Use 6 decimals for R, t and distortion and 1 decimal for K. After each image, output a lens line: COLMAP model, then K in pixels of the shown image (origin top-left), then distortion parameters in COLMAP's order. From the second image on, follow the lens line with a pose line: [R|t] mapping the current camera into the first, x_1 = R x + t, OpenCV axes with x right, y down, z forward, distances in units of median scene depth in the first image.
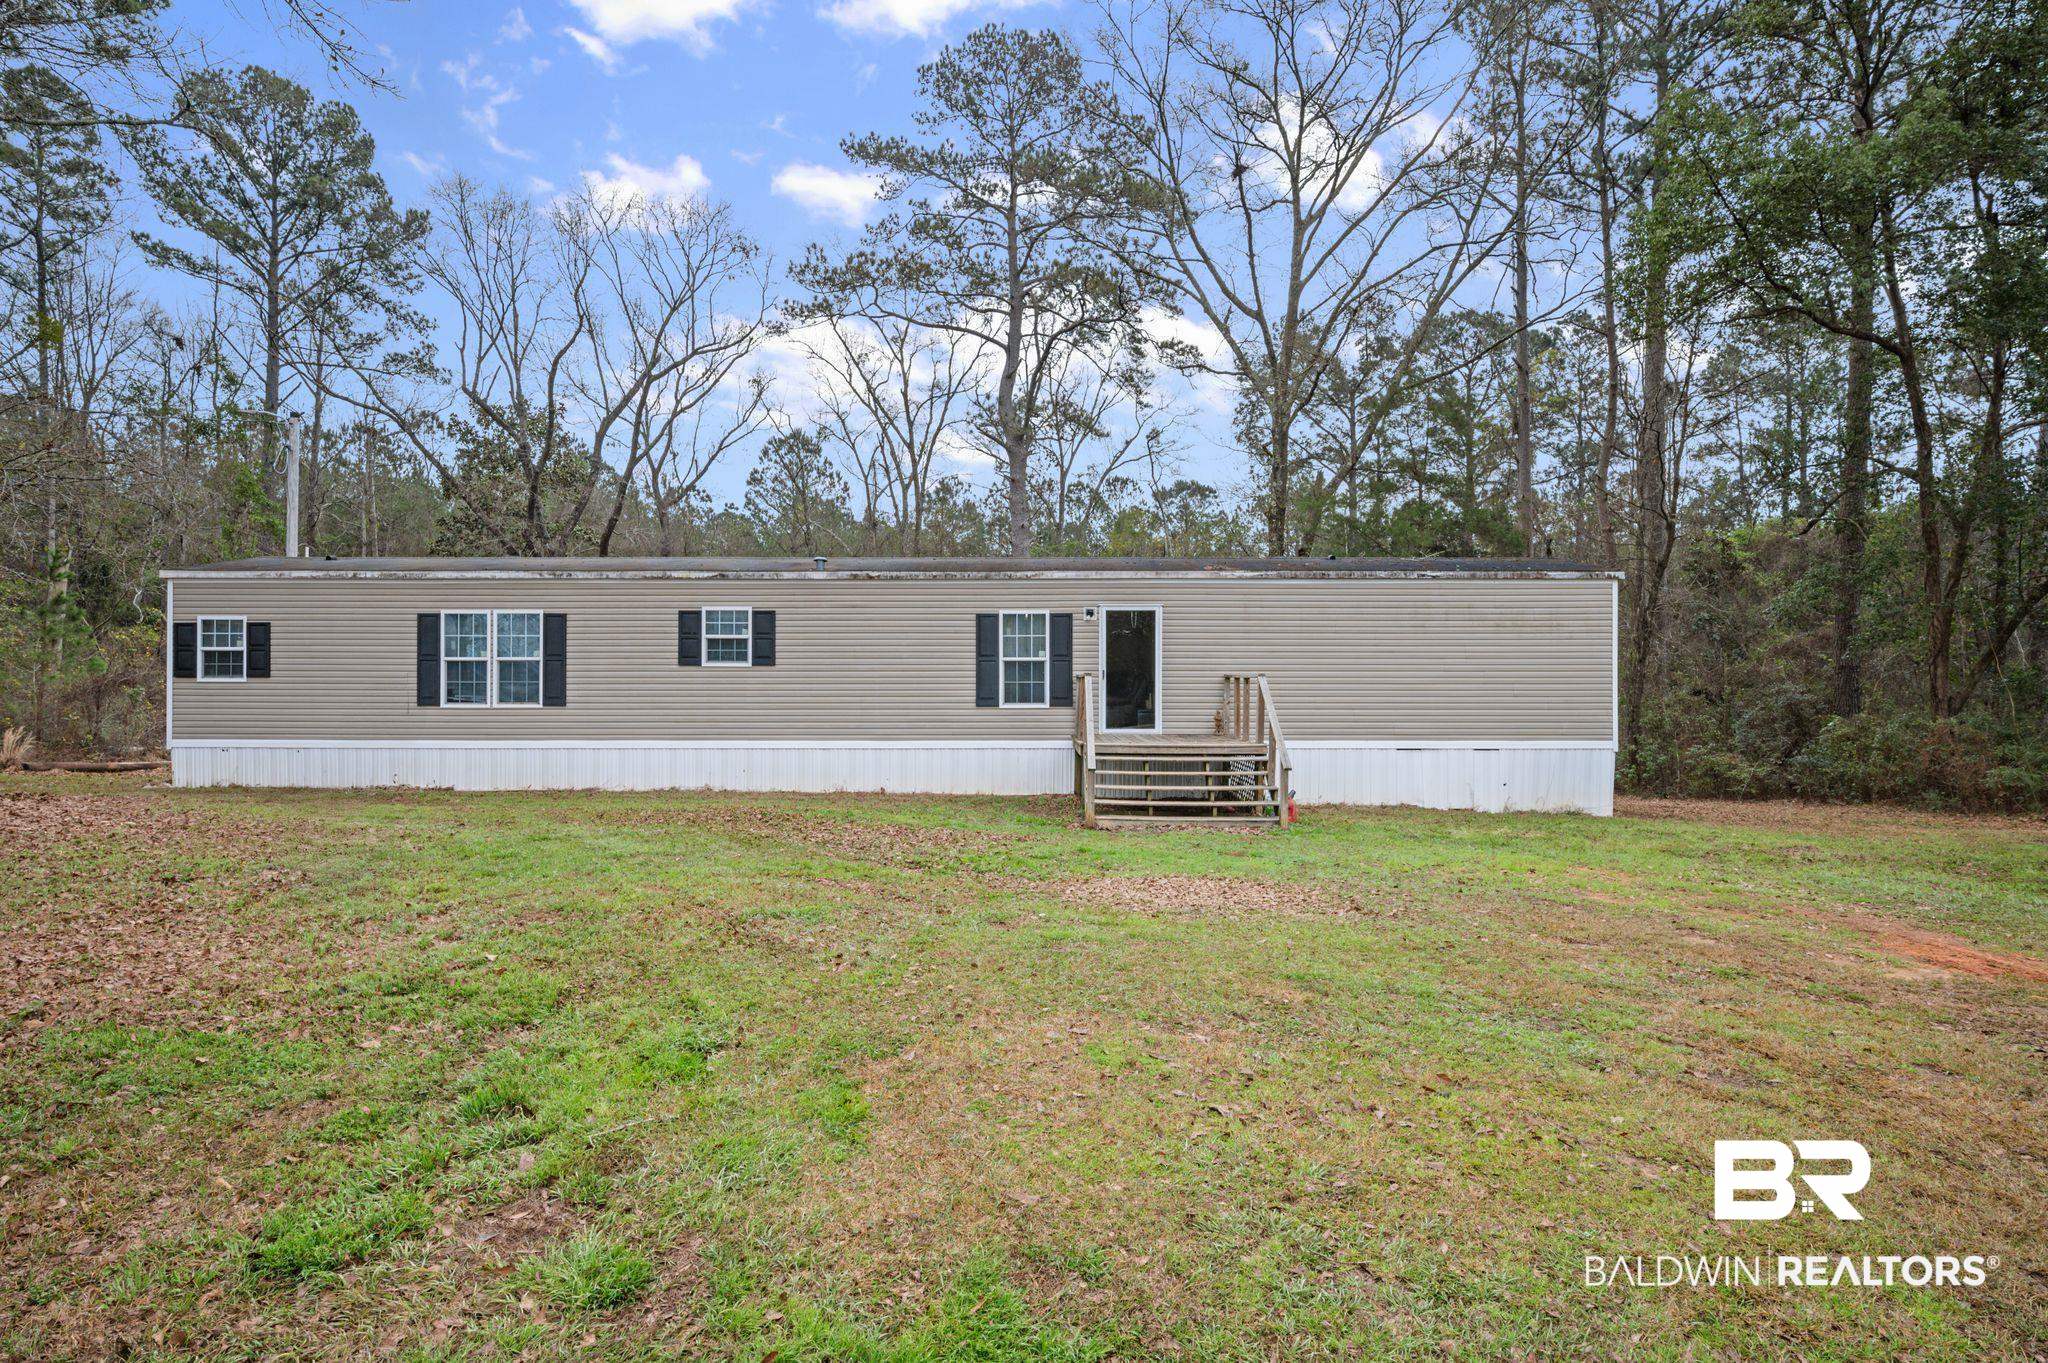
lens RADIAL K [[944.6, 0, 1024.0], [0, 944.6, 681.5], [0, 0, 1]] dist [-0.002829, 0.000317]
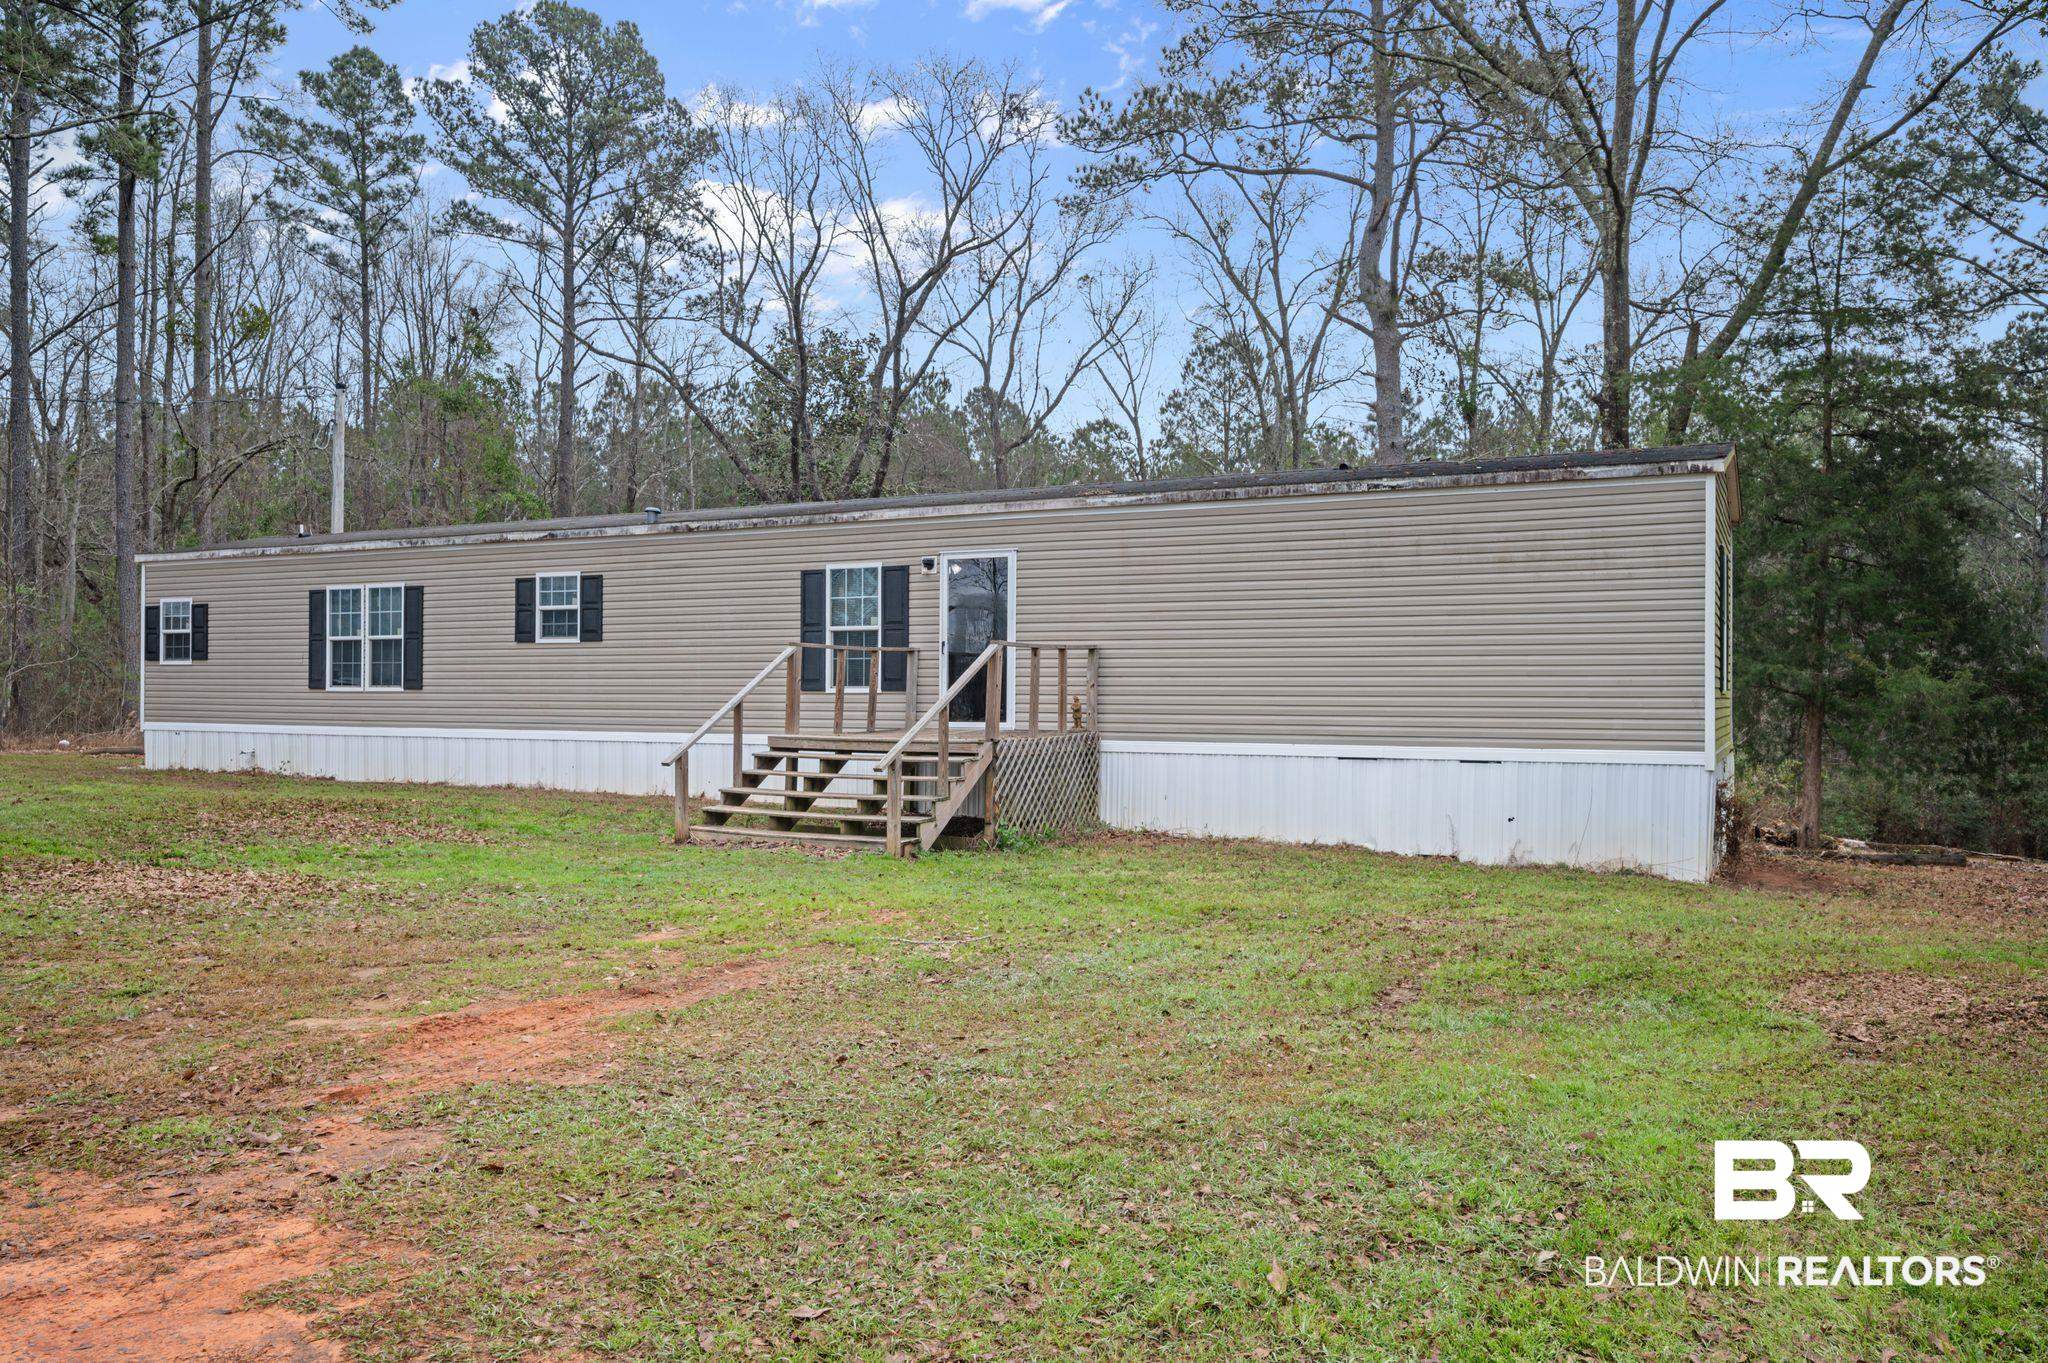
lens RADIAL K [[1282.7, 0, 987.3], [0, 1282.7, 680.8], [0, 0, 1]] dist [-0.002336, -0.001196]
pose [[0.920685, -0.000218, -0.390306, 0.479069], [0.003285, 0.999969, 0.007190, 0.010775], [0.390293, -0.007902, 0.920657, 0.092630]]
